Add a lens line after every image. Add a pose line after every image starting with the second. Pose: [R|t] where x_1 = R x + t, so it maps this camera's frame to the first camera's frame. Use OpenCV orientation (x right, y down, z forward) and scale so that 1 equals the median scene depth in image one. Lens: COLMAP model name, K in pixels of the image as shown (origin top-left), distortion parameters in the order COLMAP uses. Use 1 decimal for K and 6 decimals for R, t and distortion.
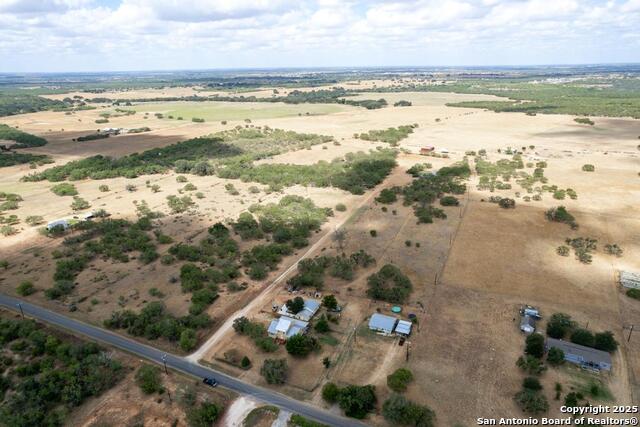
lens RADIAL K [[408.9, 0, 320.0], [0, 408.9, 213.5], [0, 0, 1]] dist [-0.077207, 0.081169]
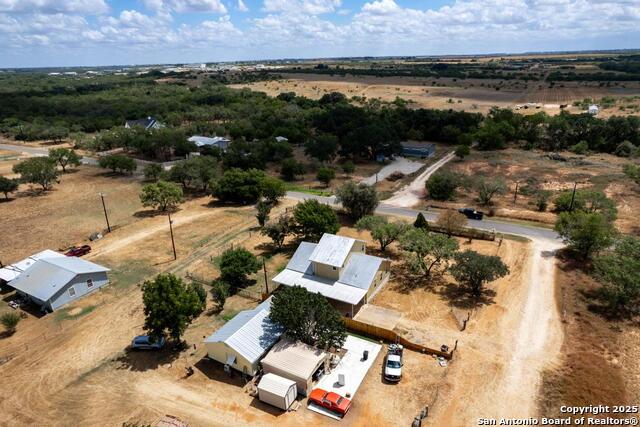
lens RADIAL K [[408.9, 0, 320.0], [0, 408.9, 213.5], [0, 0, 1]] dist [-0.077207, 0.081169]
pose [[-0.994185, 0.003423, 0.107633, -0.102747], [0.072447, 0.760762, 0.644975, 0.020408], [-0.079675, 0.649022, -0.756586, 1.216581]]
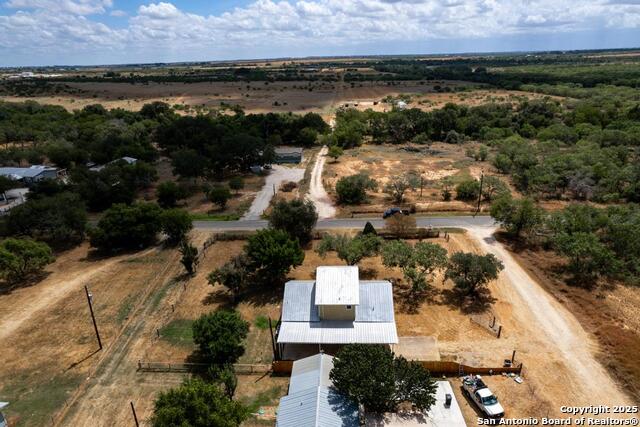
lens RADIAL K [[408.9, 0, 320.0], [0, 408.9, 213.5], [0, 0, 1]] dist [-0.077207, 0.081169]
pose [[-0.929750, 0.168881, -0.327176, 0.016912], [-0.083361, 0.768977, 0.633818, 0.044137], [0.358631, 0.616566, -0.700879, 1.144455]]
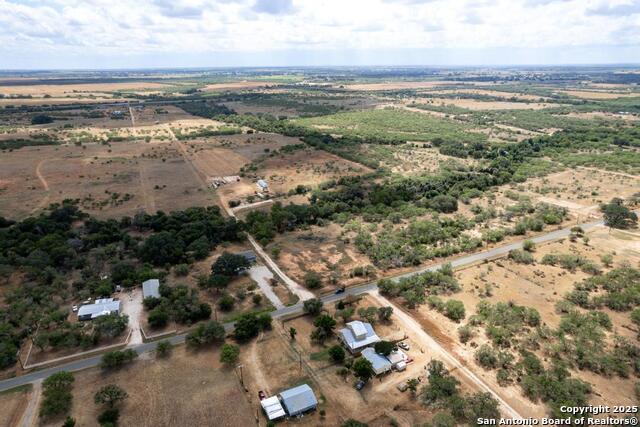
lens RADIAL K [[408.9, 0, 320.0], [0, 408.9, 213.5], [0, 0, 1]] dist [-0.077207, 0.081169]
pose [[-0.639021, 0.285433, -0.714269, 0.589695], [-0.240523, 0.807883, 0.538027, -0.456842], [0.730616, 0.515609, -0.447601, 1.205871]]
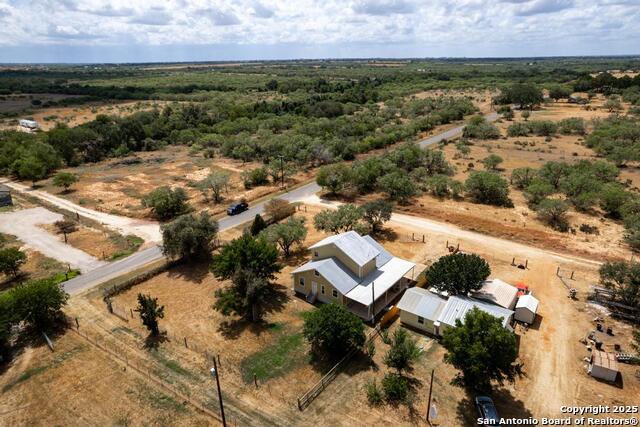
lens RADIAL K [[408.9, 0, 320.0], [0, 408.9, 213.5], [0, 0, 1]] dist [-0.077207, 0.081169]
pose [[-0.226092, 0.362362, -0.904199, 0.214564], [-0.307827, 0.854091, 0.419251, 0.106558], [0.924189, 0.373126, -0.081559, 0.973216]]
